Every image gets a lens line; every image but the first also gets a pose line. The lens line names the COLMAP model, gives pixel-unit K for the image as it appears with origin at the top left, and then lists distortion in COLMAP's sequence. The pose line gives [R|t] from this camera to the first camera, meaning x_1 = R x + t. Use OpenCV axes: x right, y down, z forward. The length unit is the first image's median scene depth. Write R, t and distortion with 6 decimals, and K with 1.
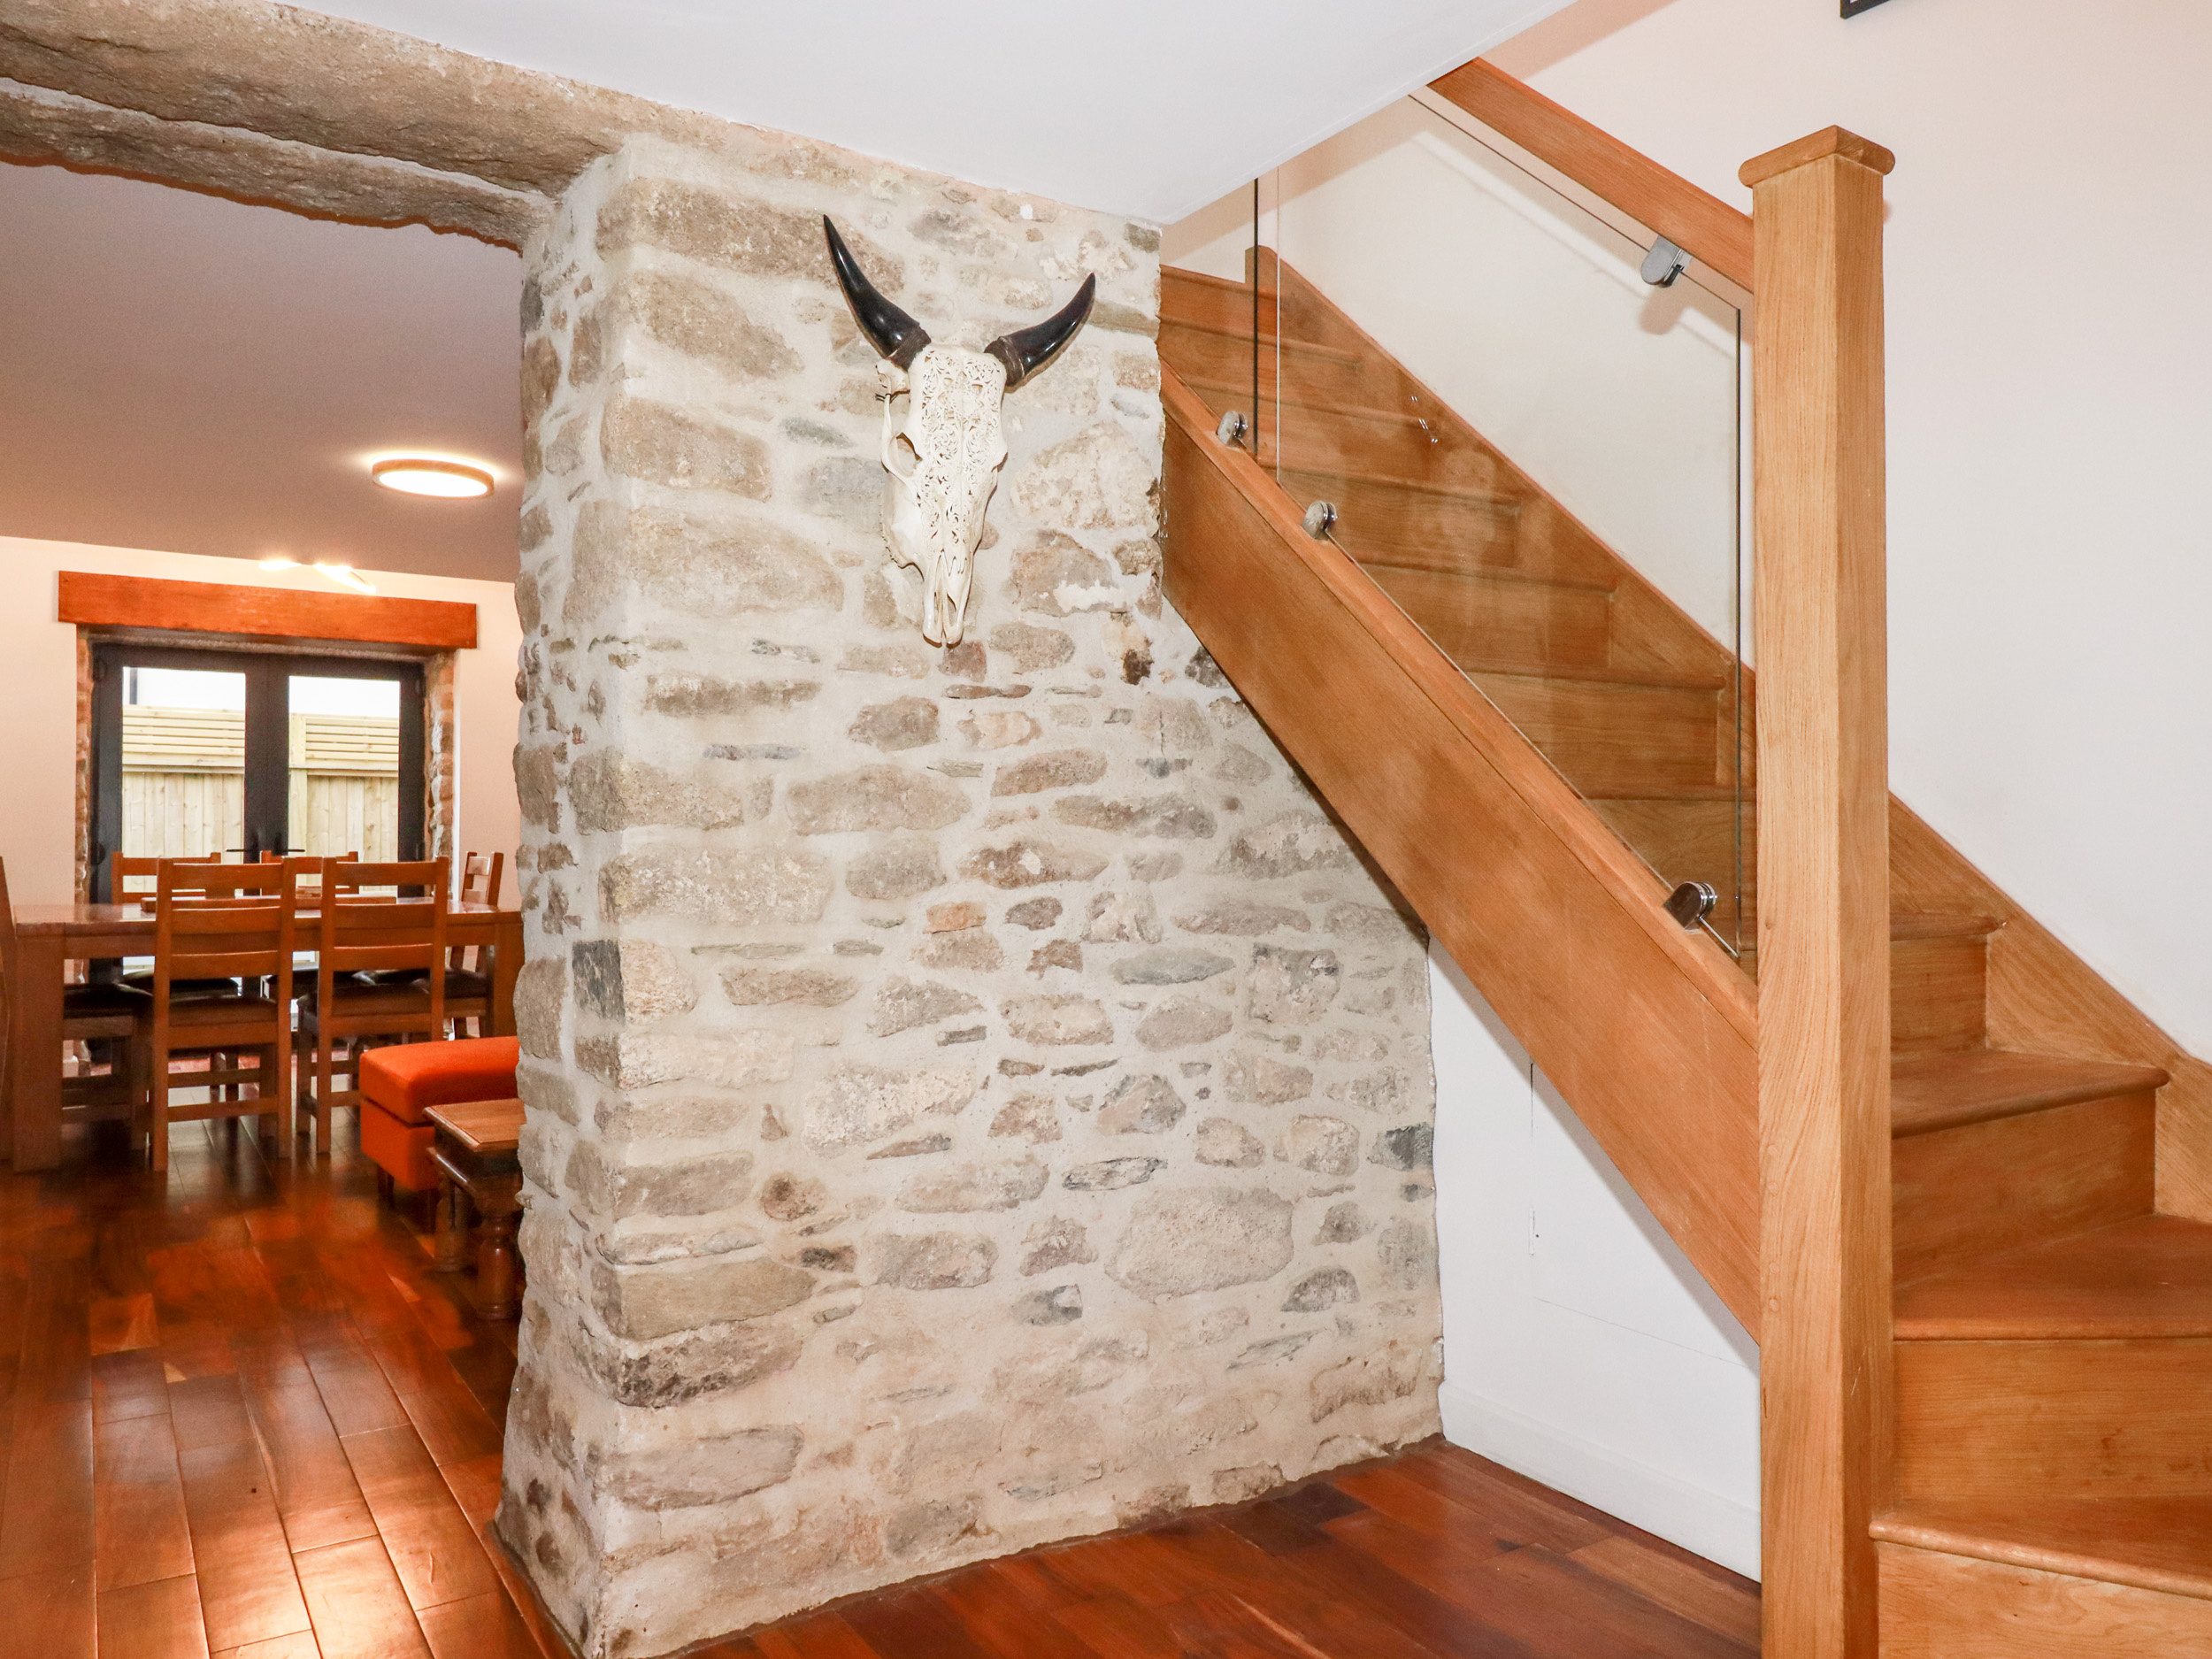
lens RADIAL K [[1644.2, 0, 1140.9], [0, 1644.2, 818.0], [0, 0, 1]] dist [-0.001883, -0.001242]
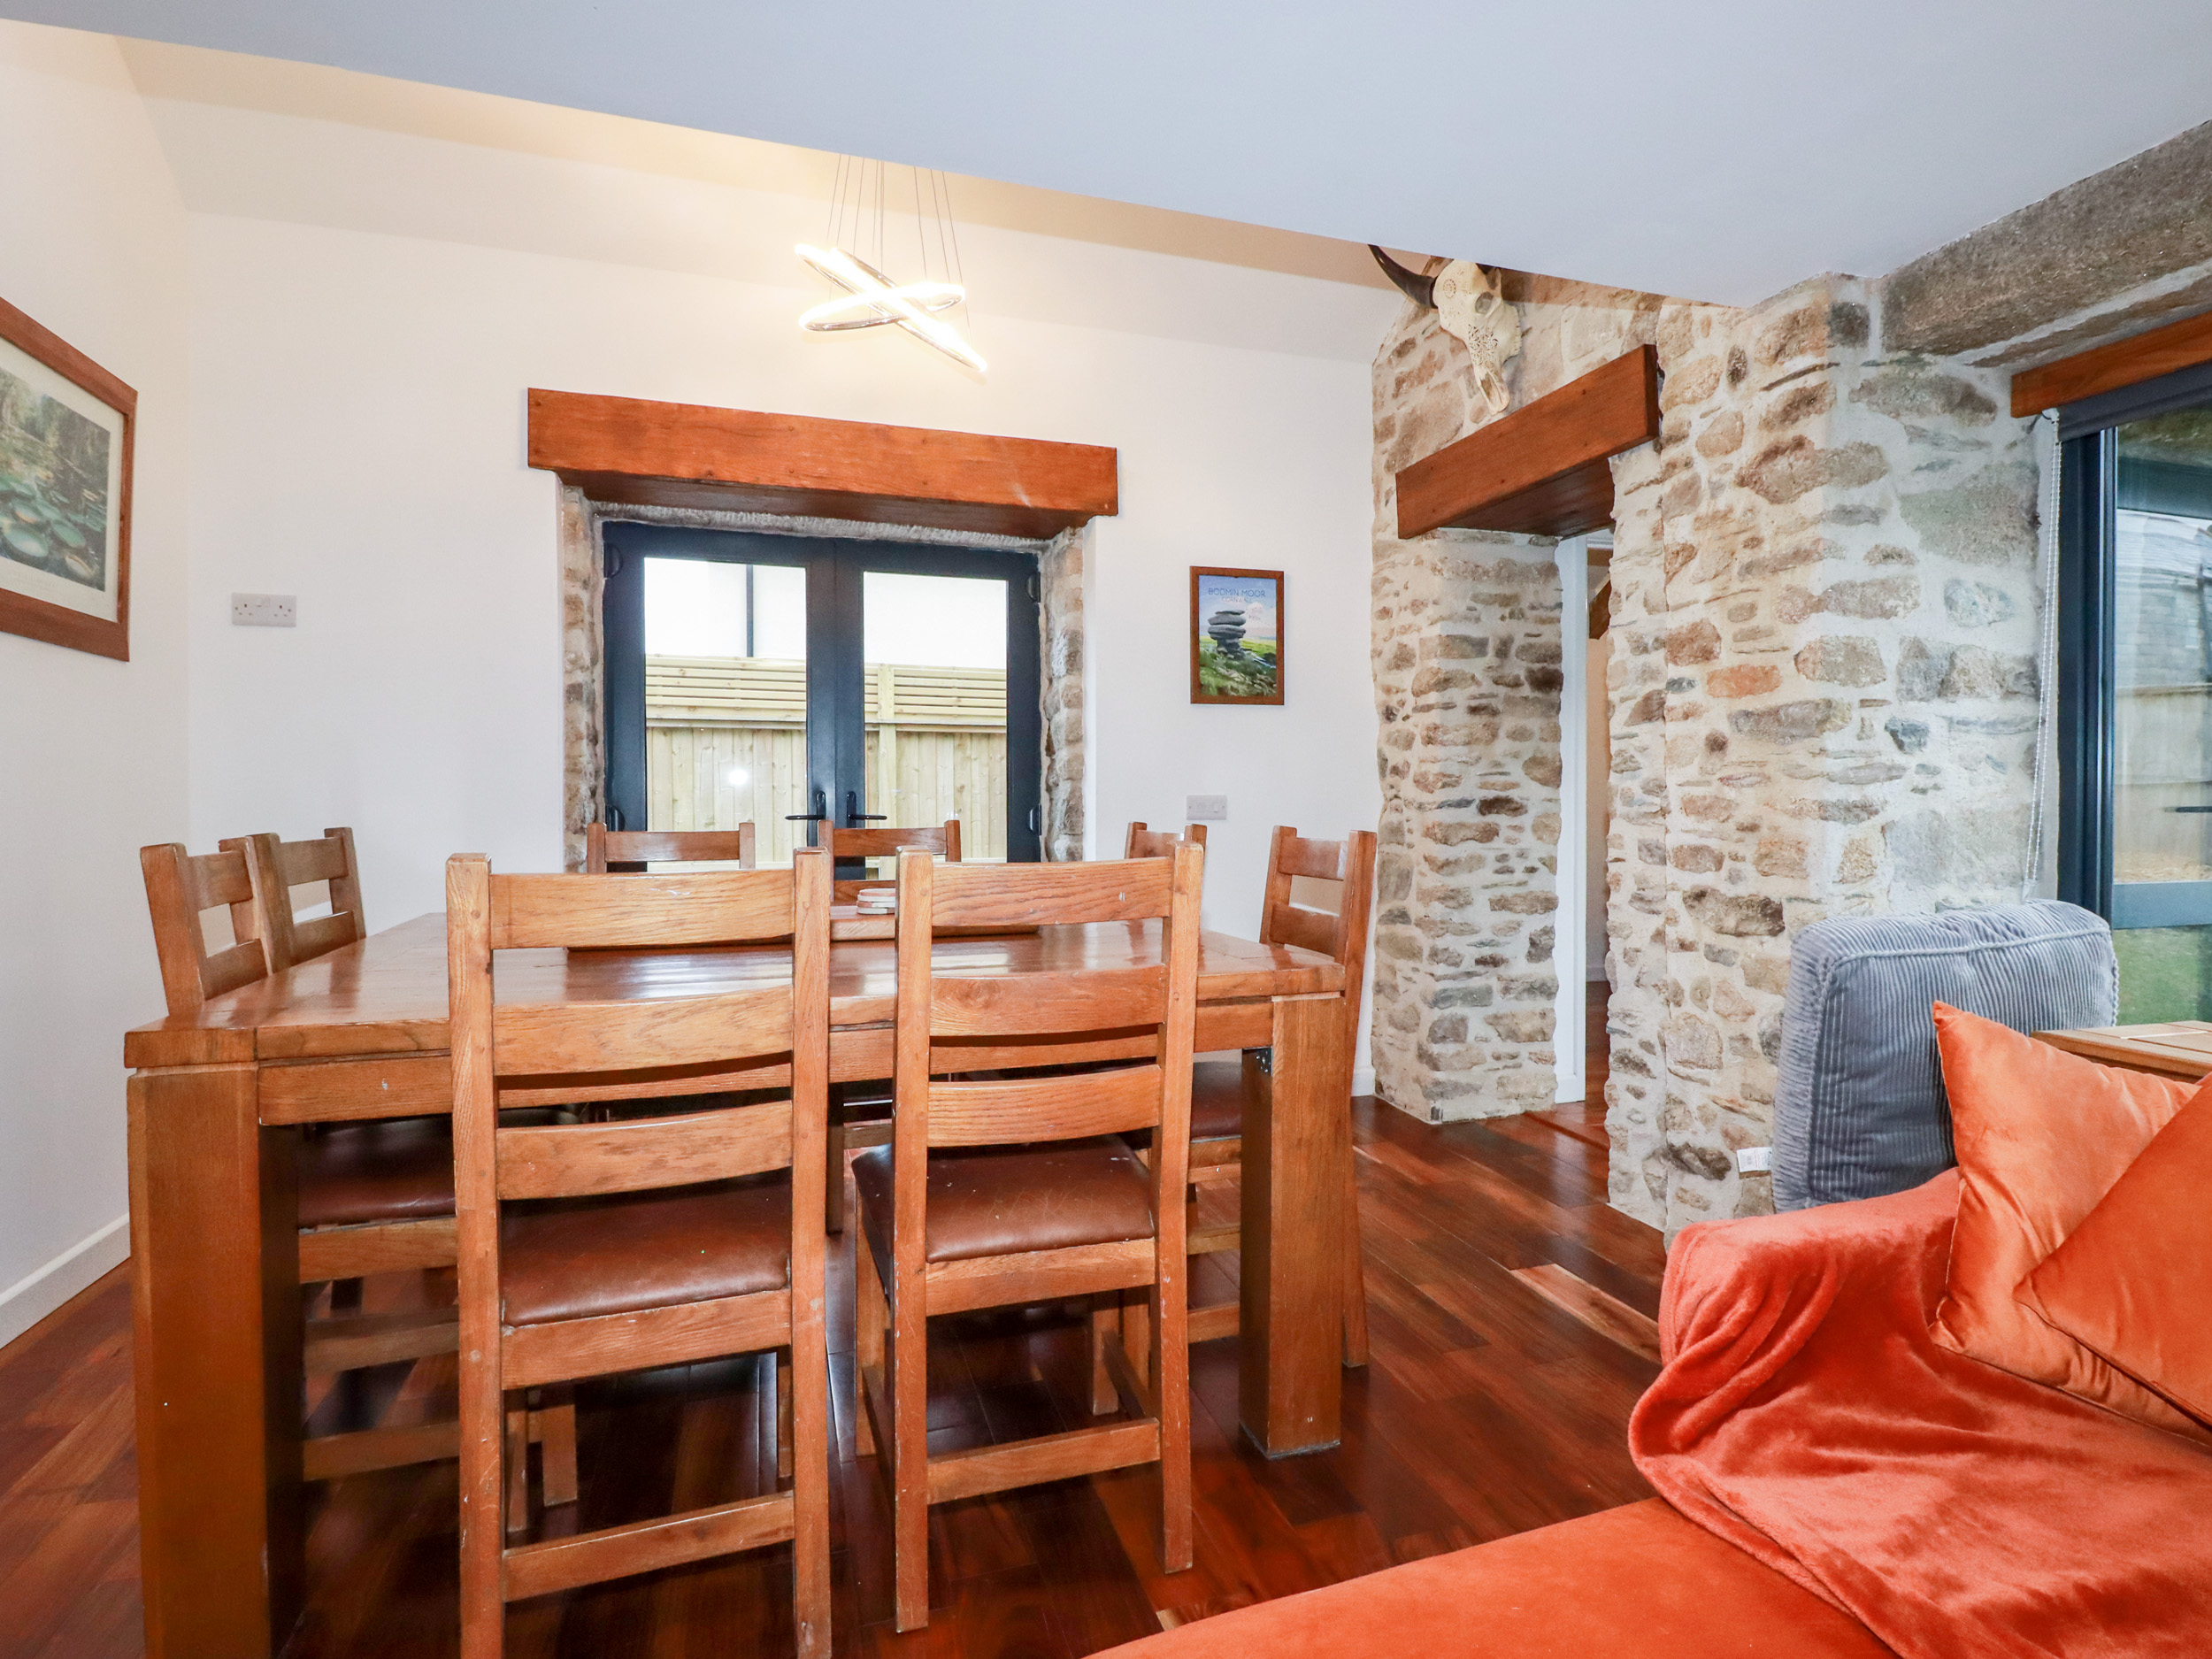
lens RADIAL K [[1229.9, 0, 1192.3], [0, 1229.9, 825.3], [0, 0, 1]] dist [0.003044, -0.015510]
pose [[0.970941, 0.002079, -0.239310, -0.250590], [0.005827, 0.999460, 0.032325, 0.006662], [0.239248, -0.032780, 0.970405, 0.509952]]
